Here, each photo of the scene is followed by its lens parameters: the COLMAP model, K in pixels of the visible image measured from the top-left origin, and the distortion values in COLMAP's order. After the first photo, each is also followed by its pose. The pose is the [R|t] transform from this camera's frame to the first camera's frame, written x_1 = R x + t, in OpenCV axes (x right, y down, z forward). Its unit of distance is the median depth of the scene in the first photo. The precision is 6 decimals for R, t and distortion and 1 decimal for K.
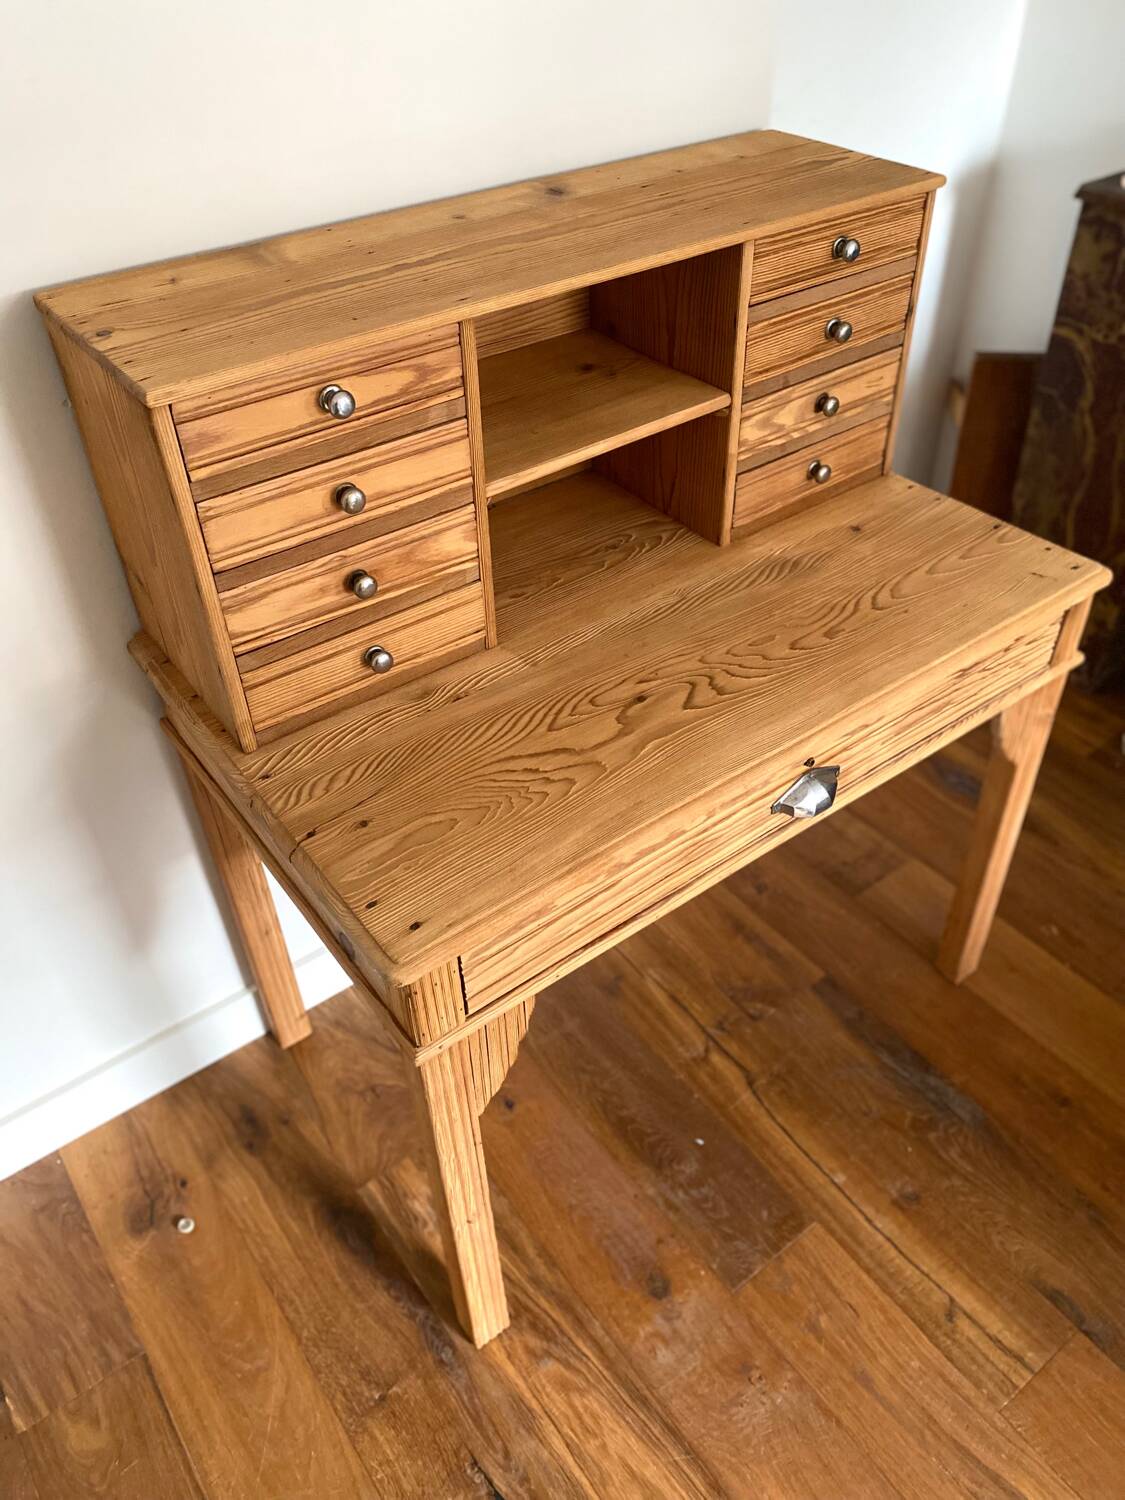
lens RADIAL K [[1141.3, 0, 571.4], [0, 1141.3, 739.0], [0, 0, 1]] dist [0.037974, -0.049686]
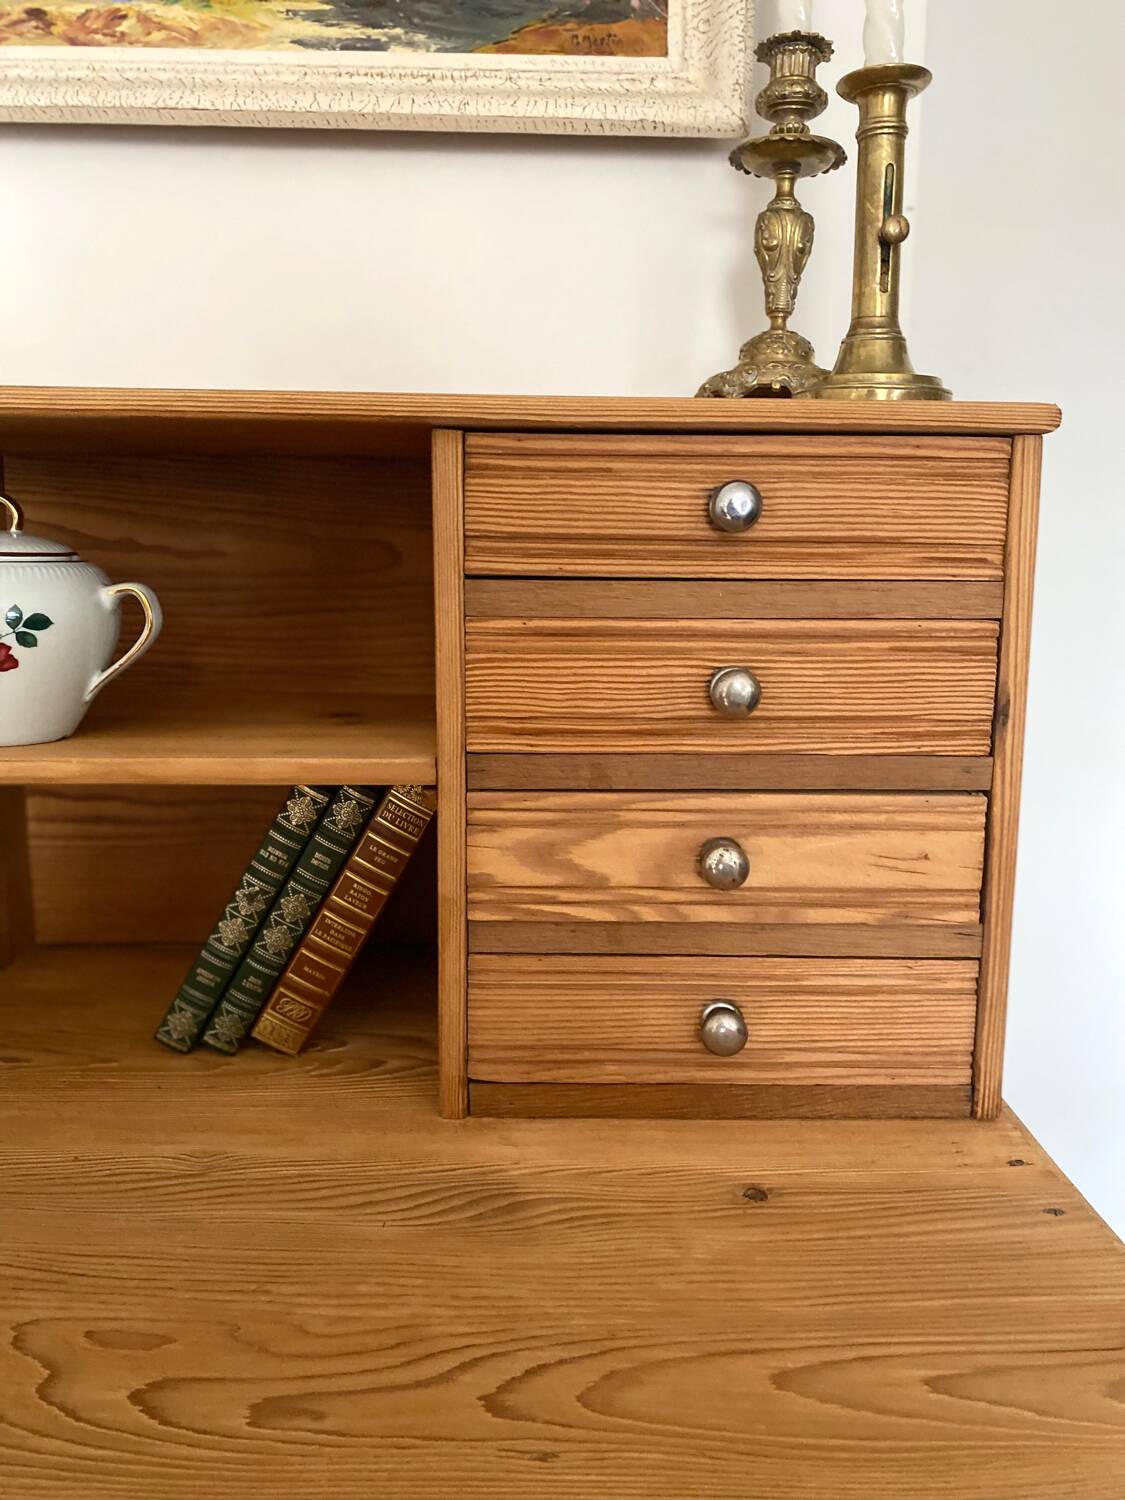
lens RADIAL K [[1141.3, 0, 568.4], [0, 1141.3, 739.8], [0, 0, 1]] dist [0.037974, -0.049686]
pose [[0.807663, 0.123441, -0.576579, 0.428591], [-0.401842, 0.830833, -0.385018, -0.147517], [0.431514, 0.542658, 0.720637, 0.665190]]
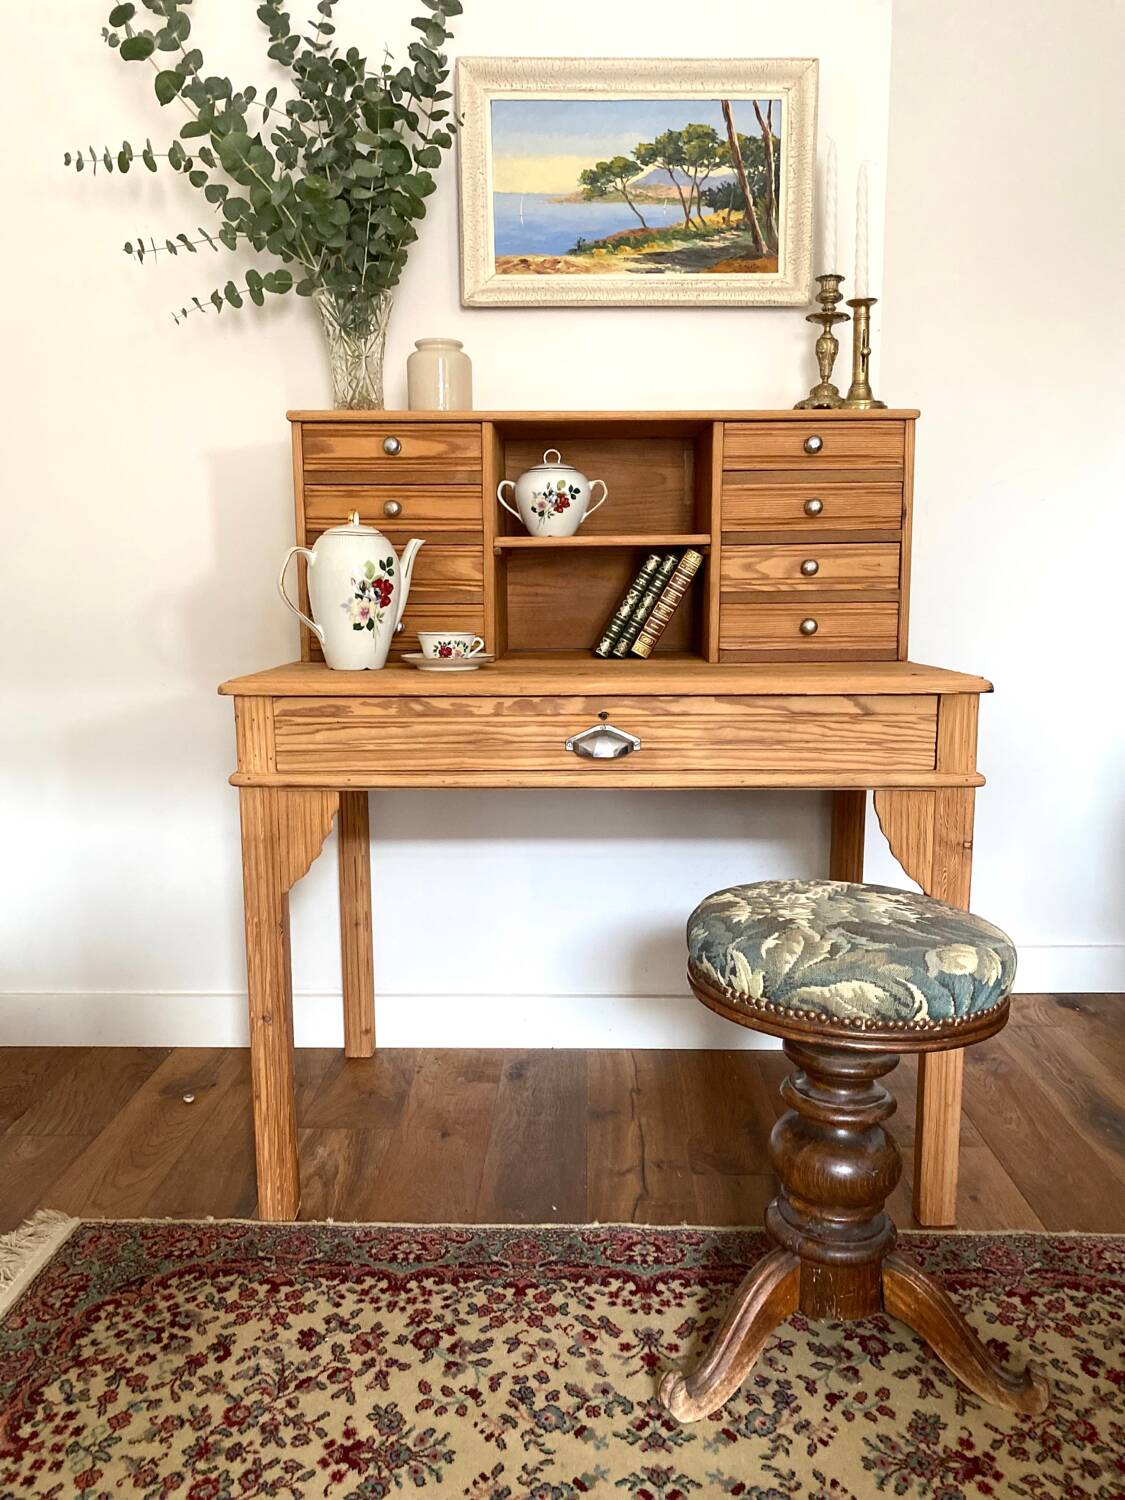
lens RADIAL K [[1141.3, 0, 565.6], [0, 1141.3, 741.3], [0, 0, 1]] dist [0.037974, -0.049686]
pose [[0.789293, 0.109442, -0.604185, 0.817132], [-0.406268, 0.830885, -0.380232, 0.469305], [0.460395, 0.545575, 0.700274, 0.103843]]
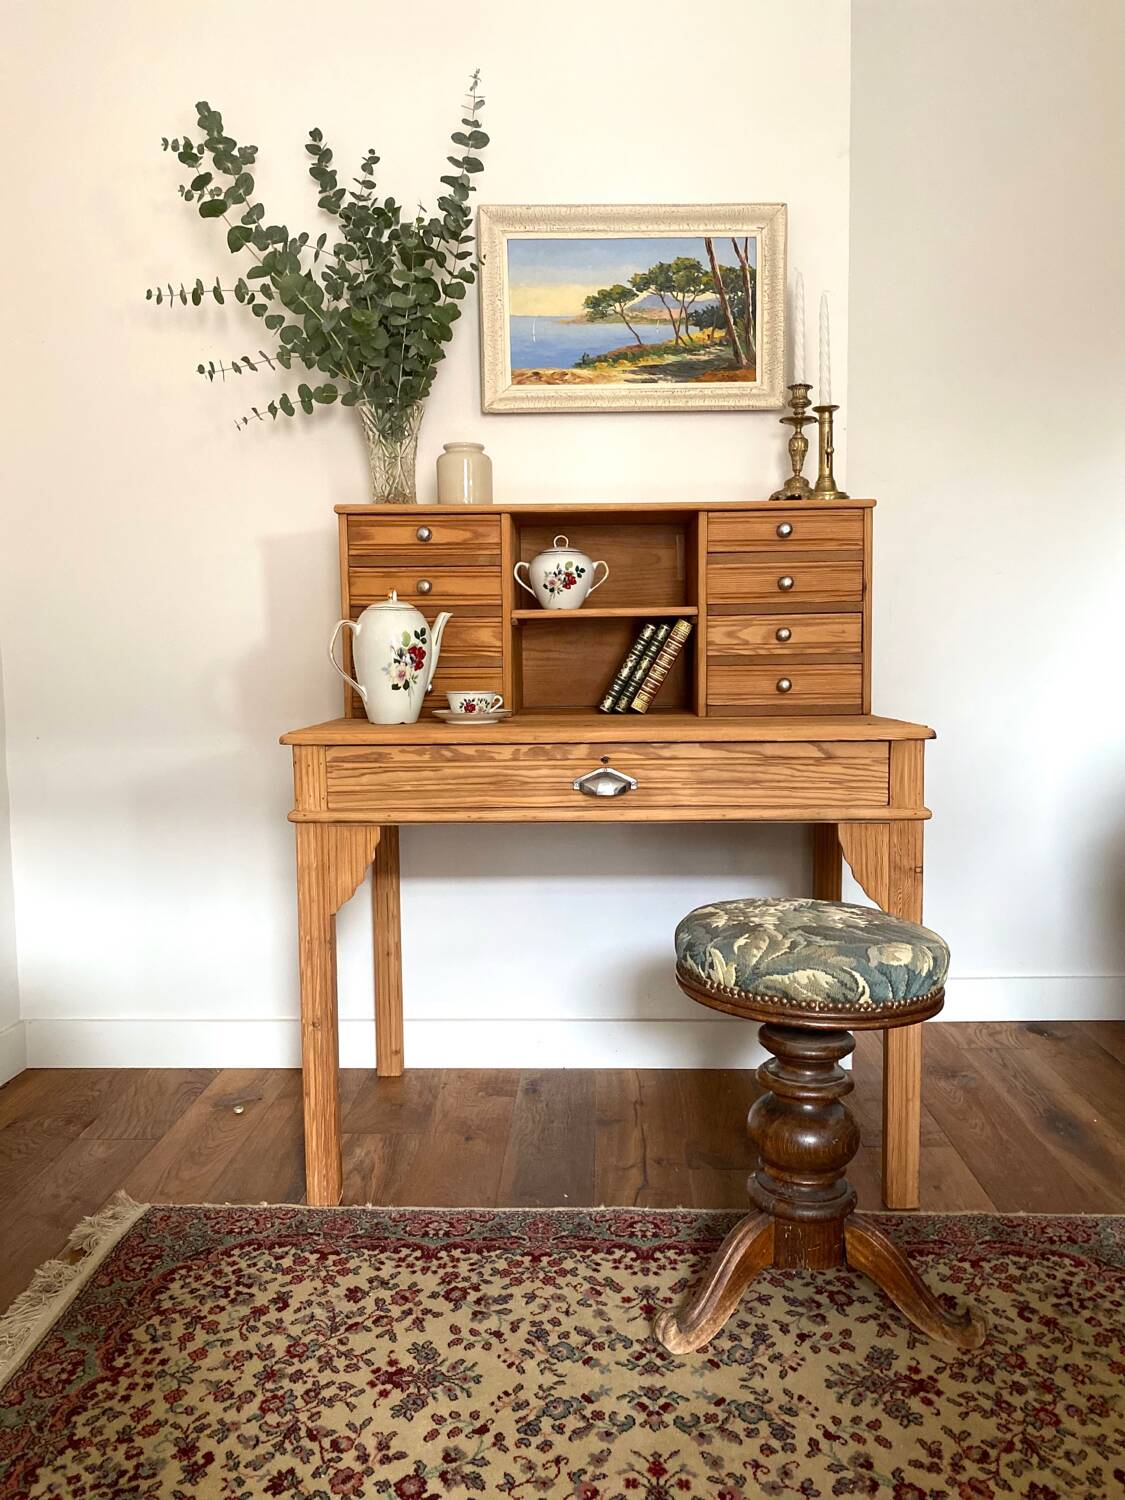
lens RADIAL K [[1141.3, 0, 565.2], [0, 1141.3, 739.4], [0, 0, 1]] dist [0.037974, -0.049686]
pose [[0.782977, 0.069089, -0.618202, 0.940807], [-0.406635, 0.808919, -0.424615, 0.563924], [0.470739, 0.583846, 0.661459, -0.013222]]
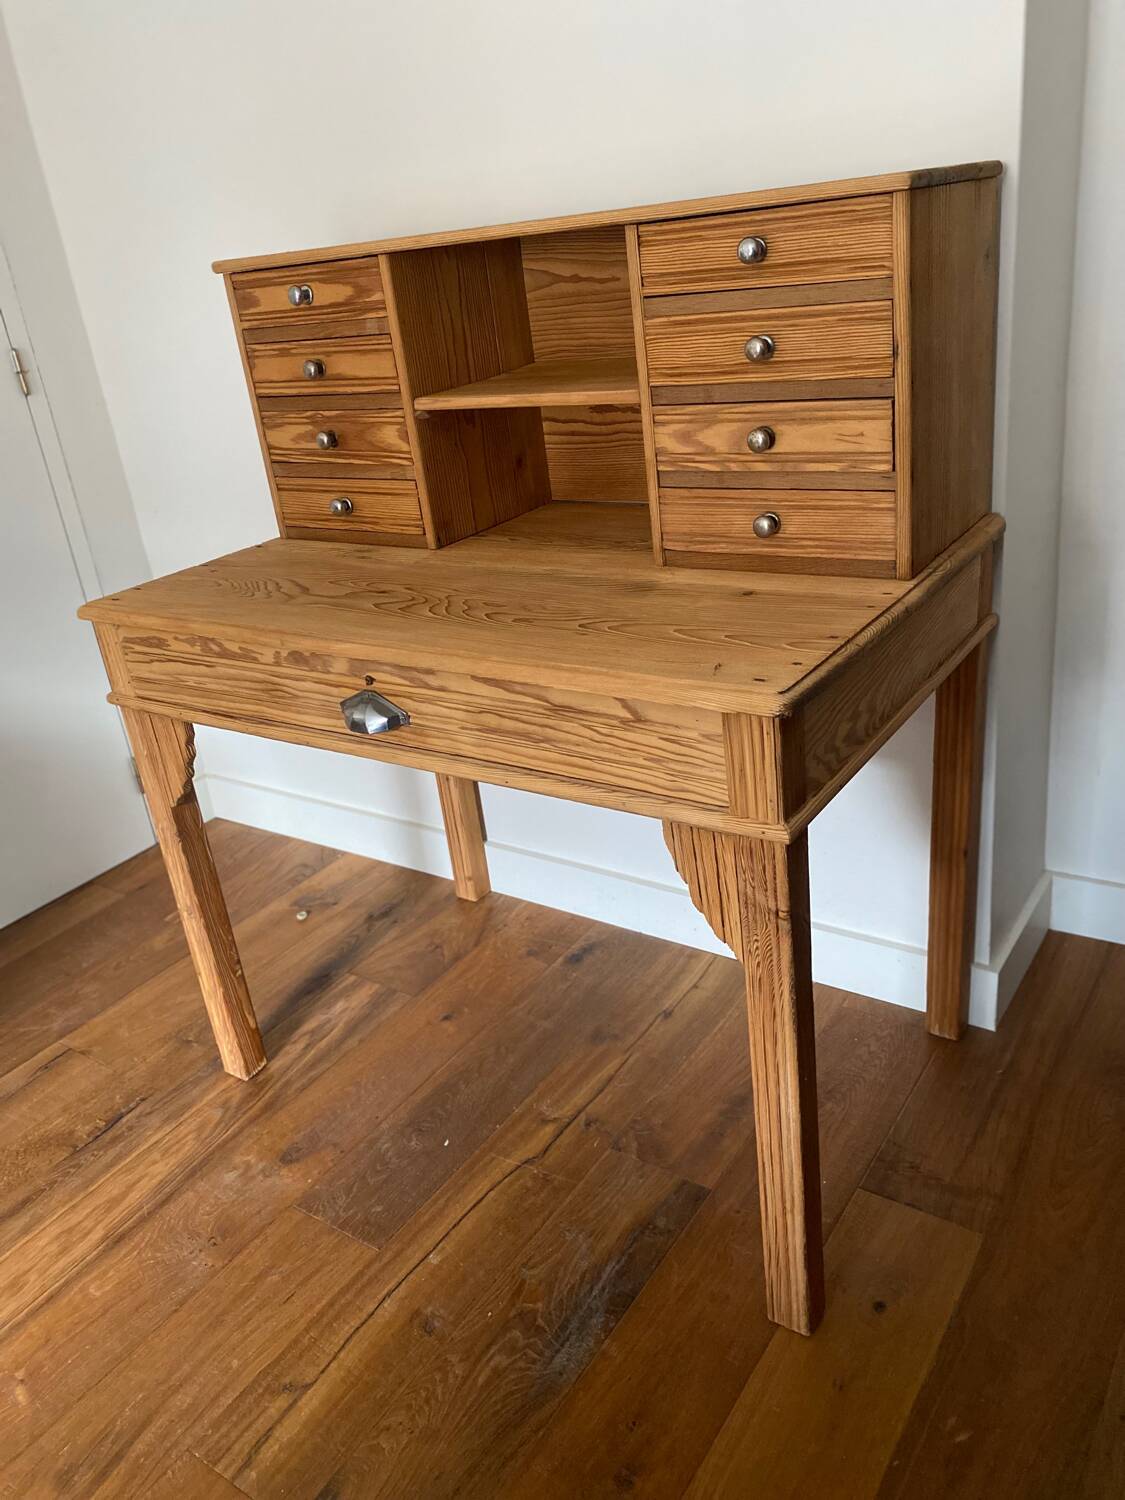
lens RADIAL K [[1141.3, 0, 574.7], [0, 1141.3, 745.3], [0, 0, 1]] dist [0.037974, -0.049686]
pose [[0.327714, 0.373040, -0.868012, 1.039291], [-0.524571, 0.835963, 0.161217, -0.170629], [0.785766, 0.402501, 0.469642, 0.599114]]
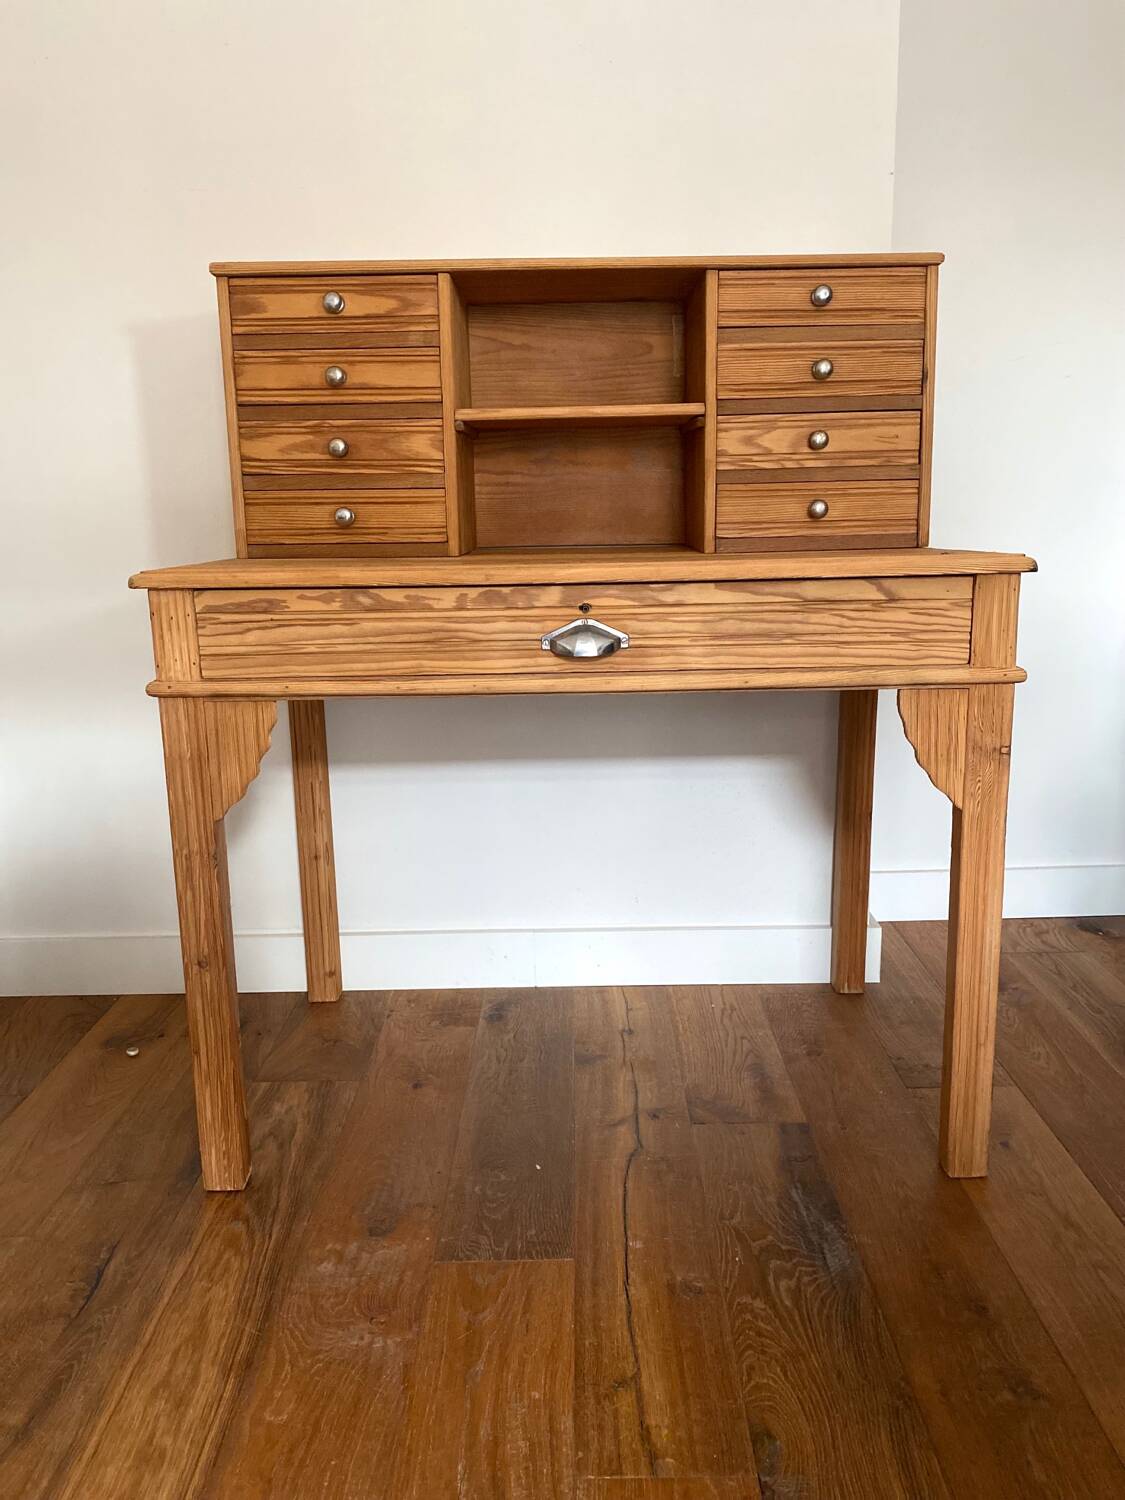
lens RADIAL K [[1141.3, 0, 573.3], [0, 1141.3, 739.2], [0, 0, 1]] dist [0.037974, -0.049686]
pose [[0.802483, 0.128934, -0.582577, 0.734056], [-0.385200, 0.857599, -0.340802, 0.433187], [0.455677, 0.497896, 0.737874, 0.232841]]
